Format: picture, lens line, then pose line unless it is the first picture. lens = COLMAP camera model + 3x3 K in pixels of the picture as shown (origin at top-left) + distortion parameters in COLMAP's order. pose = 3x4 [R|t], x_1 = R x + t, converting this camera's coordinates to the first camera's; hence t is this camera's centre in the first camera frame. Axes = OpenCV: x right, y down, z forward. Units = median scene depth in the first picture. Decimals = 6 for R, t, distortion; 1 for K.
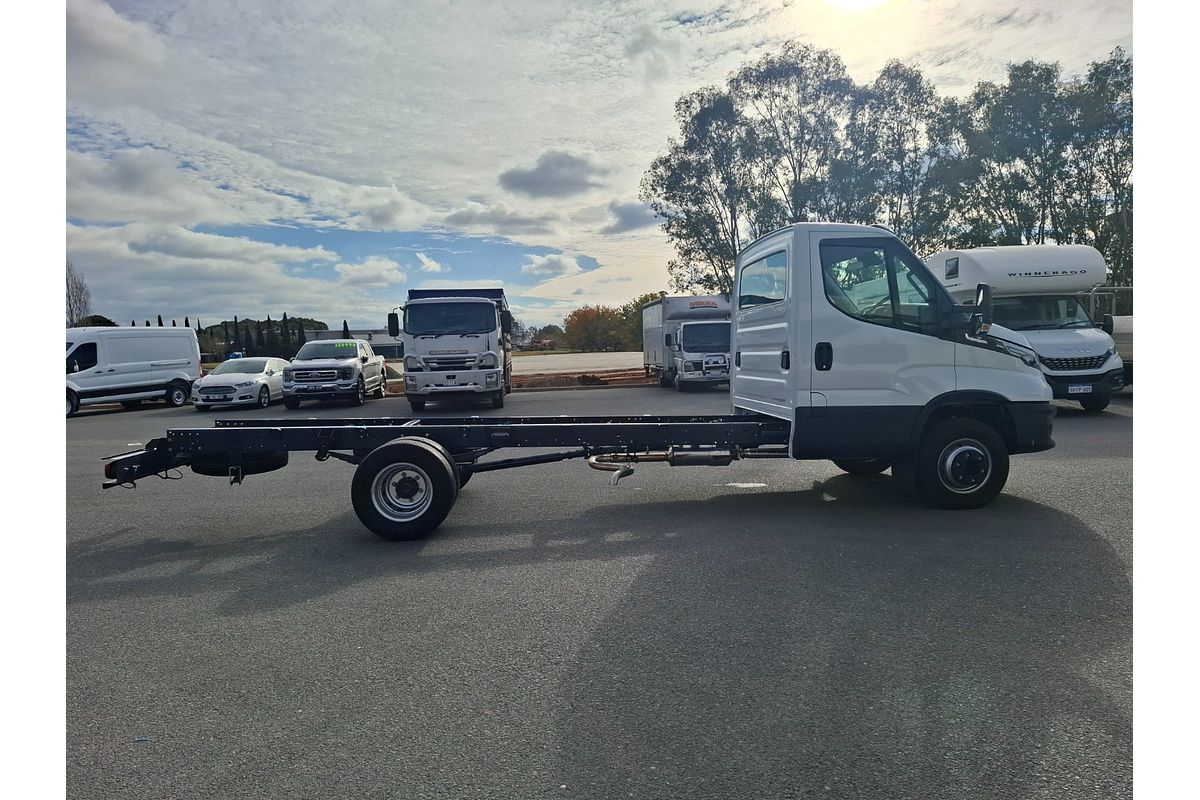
lens RADIAL K [[778.9, 0, 600.0], [0, 778.9, 400.0], [0, 0, 1]] dist [0.003259, -0.001261]
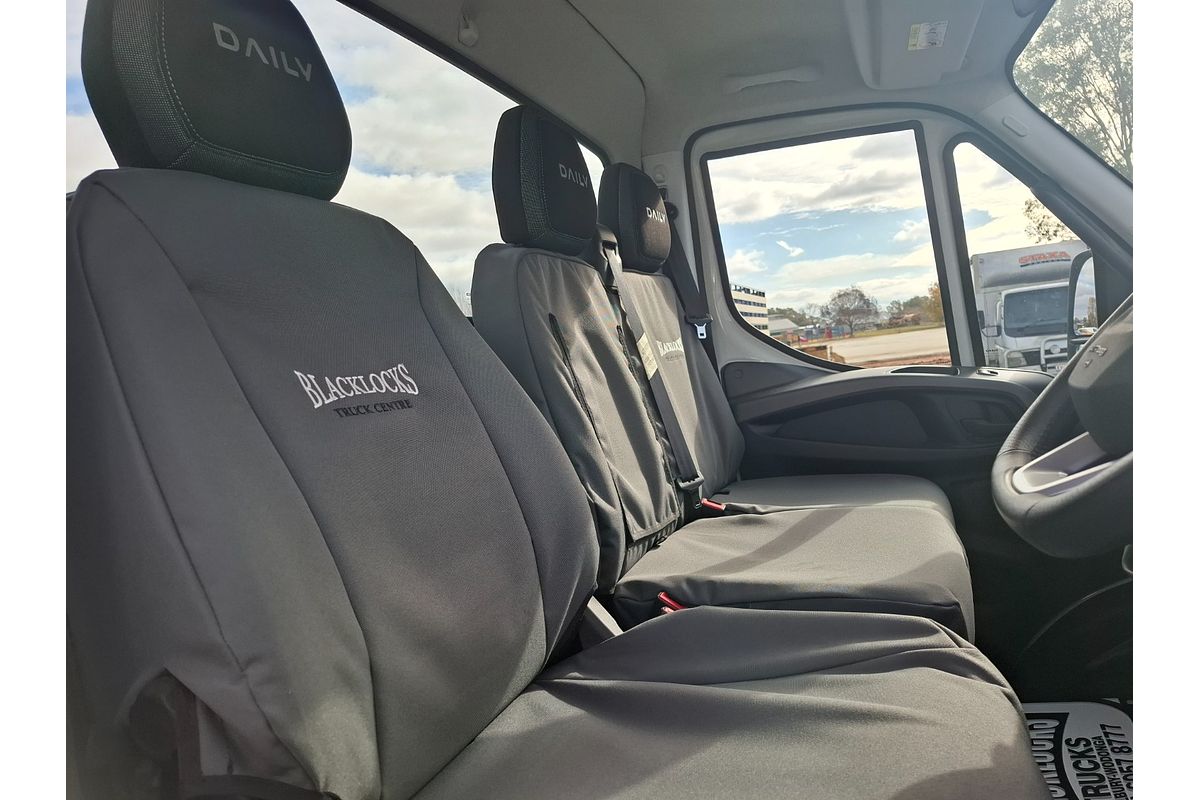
lens RADIAL K [[778.9, 0, 600.0], [0, 778.9, 400.0], [0, 0, 1]] dist [0.003259, -0.001261]
pose [[0.892428, -0.057884, -0.447461, 0.063330], [0.066280, 0.997796, 0.003115, -0.023365], [0.446295, -0.032437, 0.894298, 0.193185]]
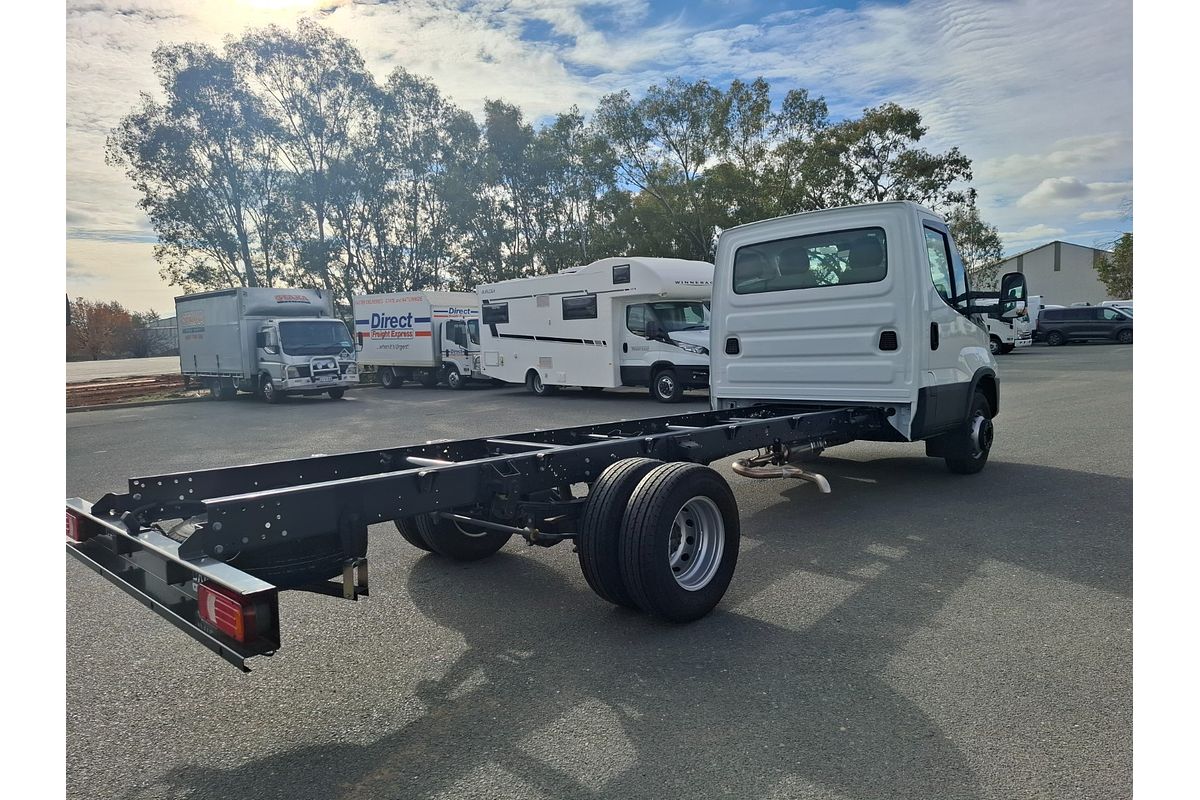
lens RADIAL K [[779.3, 0, 601.1], [0, 779.3, 378.9], [0, 0, 1]] dist [0.003667, 0.000638]
pose [[0.718071, -0.023847, 0.695561, -0.151752], [0.053463, 0.998350, -0.020965, -0.000718], [-0.693914, 0.052241, 0.718161, 0.122133]]
